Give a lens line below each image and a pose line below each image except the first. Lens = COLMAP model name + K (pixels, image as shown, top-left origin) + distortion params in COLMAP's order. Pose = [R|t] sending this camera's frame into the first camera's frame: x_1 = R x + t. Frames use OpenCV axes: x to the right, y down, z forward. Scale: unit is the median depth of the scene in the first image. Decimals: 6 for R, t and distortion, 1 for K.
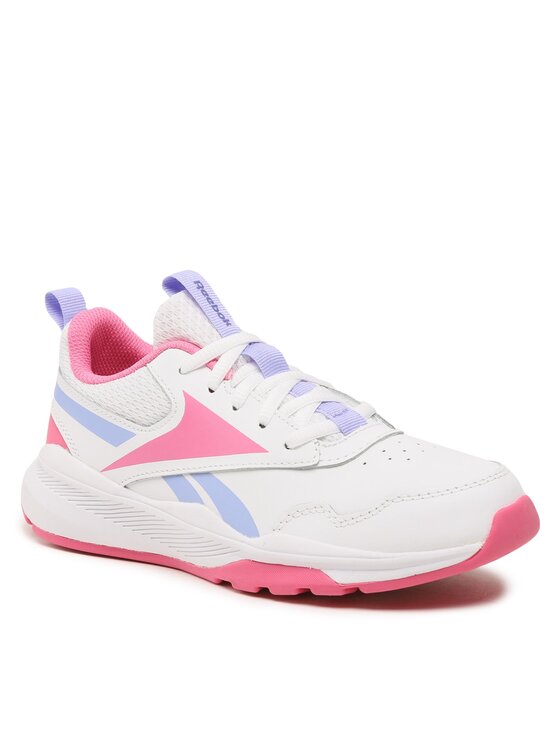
lens RADIAL K [[2206.0, 0, 280.0], [0, 2206.0, 373.0], [0, 0, 1]] dist [-0.054229, 0.096922]
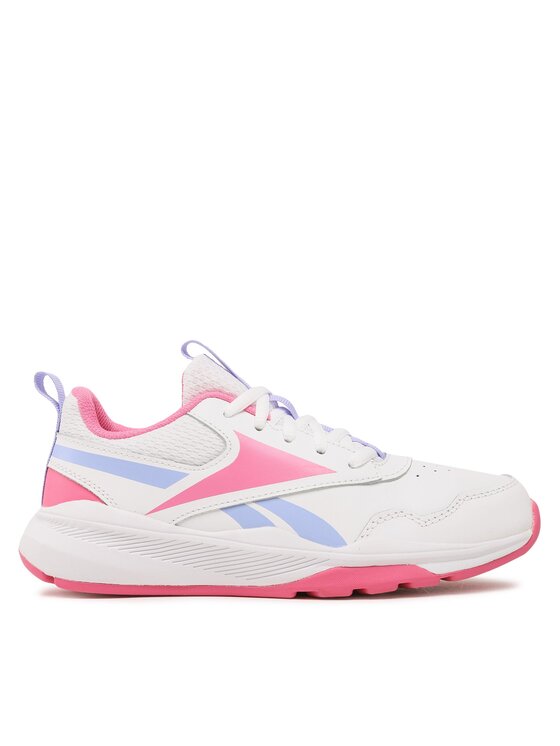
lens RADIAL K [[1148.3, 0, 280.0], [0, 1148.3, 373.0], [0, 0, 1]] dist [0.034439, -0.006072]
pose [[0.861136, 0.015046, 0.508152, -0.322933], [0.092472, 0.978251, -0.185671, 0.090526], [-0.499893, 0.206878, 0.841016, 0.490070]]
